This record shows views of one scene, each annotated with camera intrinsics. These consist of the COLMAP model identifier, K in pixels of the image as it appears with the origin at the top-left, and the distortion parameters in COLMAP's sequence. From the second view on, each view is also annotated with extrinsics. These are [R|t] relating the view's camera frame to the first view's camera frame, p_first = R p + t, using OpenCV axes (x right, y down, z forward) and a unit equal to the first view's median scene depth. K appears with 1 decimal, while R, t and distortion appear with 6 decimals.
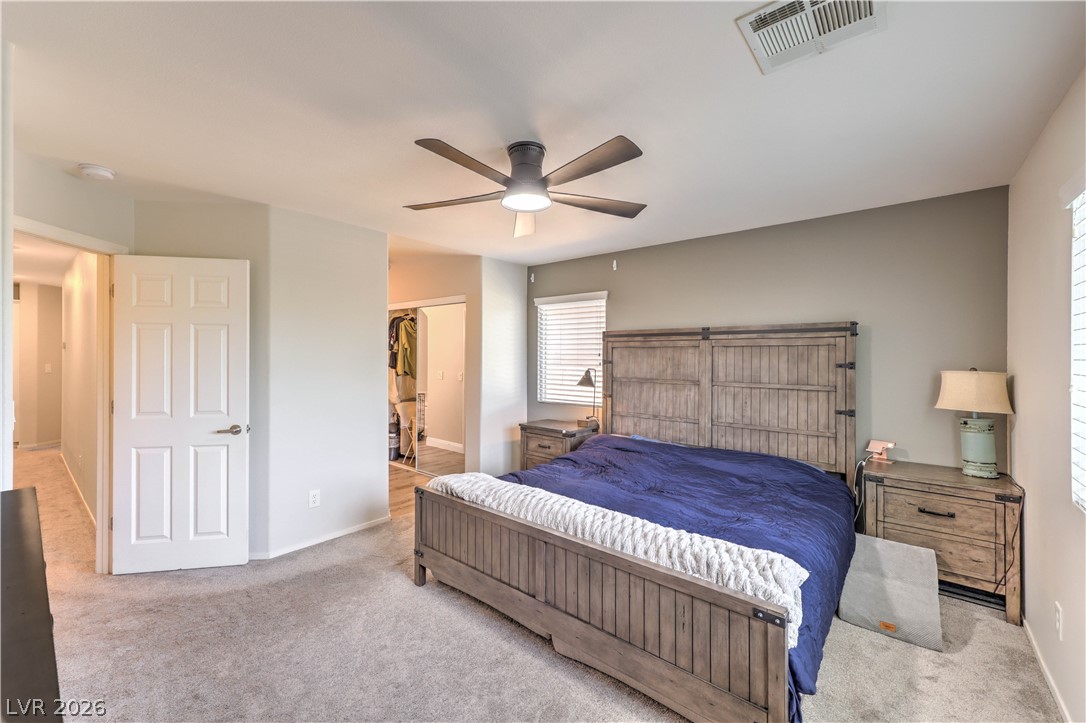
lens RADIAL K [[441.3, 0, 540.2], [0, 441.3, 356.9], [0, 0, 1]] dist [0.000227, 0.000496]
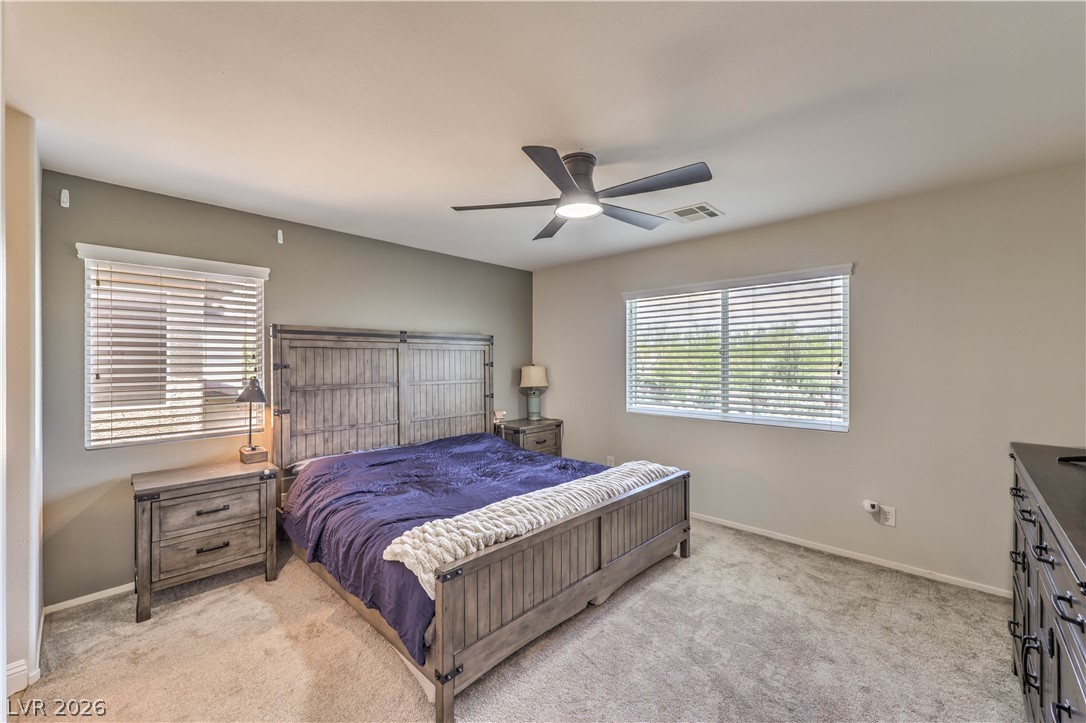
lens RADIAL K [[441.3, 0, 540.5], [0, 441.3, 357.8], [0, 0, 1]] dist [0.000227, 0.000496]
pose [[0.049689, 0.000713, 0.998764, -0.628313], [0.003597, 0.999993, -0.000893, -0.000316], [-0.998758, 0.003637, 0.049686, 0.592340]]
